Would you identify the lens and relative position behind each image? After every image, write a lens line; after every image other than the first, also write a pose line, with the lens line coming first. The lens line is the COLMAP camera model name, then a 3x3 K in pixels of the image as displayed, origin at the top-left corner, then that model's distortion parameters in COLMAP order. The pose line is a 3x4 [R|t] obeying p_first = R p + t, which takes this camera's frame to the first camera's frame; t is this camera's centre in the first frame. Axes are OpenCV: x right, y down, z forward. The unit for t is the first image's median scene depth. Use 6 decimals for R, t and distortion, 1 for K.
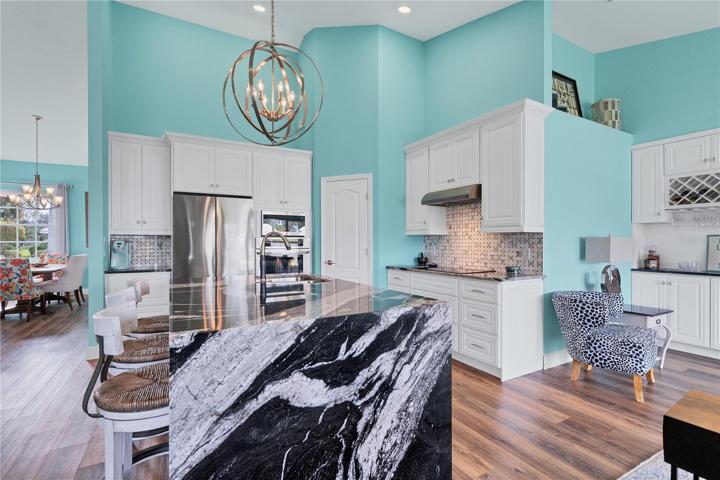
lens RADIAL K [[343.2, 0, 357.5], [0, 343.2, 237.5], [0, 0, 1]] dist [-0.004240, -0.000568]
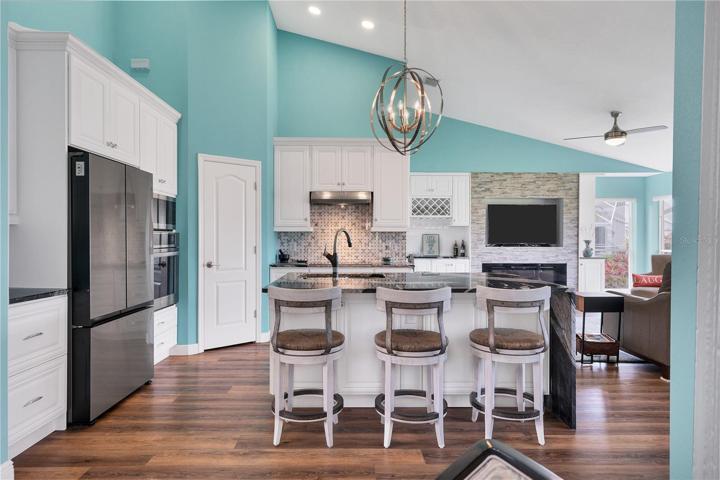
lens RADIAL K [[424.9, 0, 360.0], [0, 424.9, 240.0], [0, 0, 1]] dist [-0.003545, -0.000521]
pose [[0.465467, -0.005747, 0.885047, -0.818280], [-0.014842, 0.999788, 0.014298, -0.003025], [-0.884941, -0.019791, 0.465283, 0.259770]]
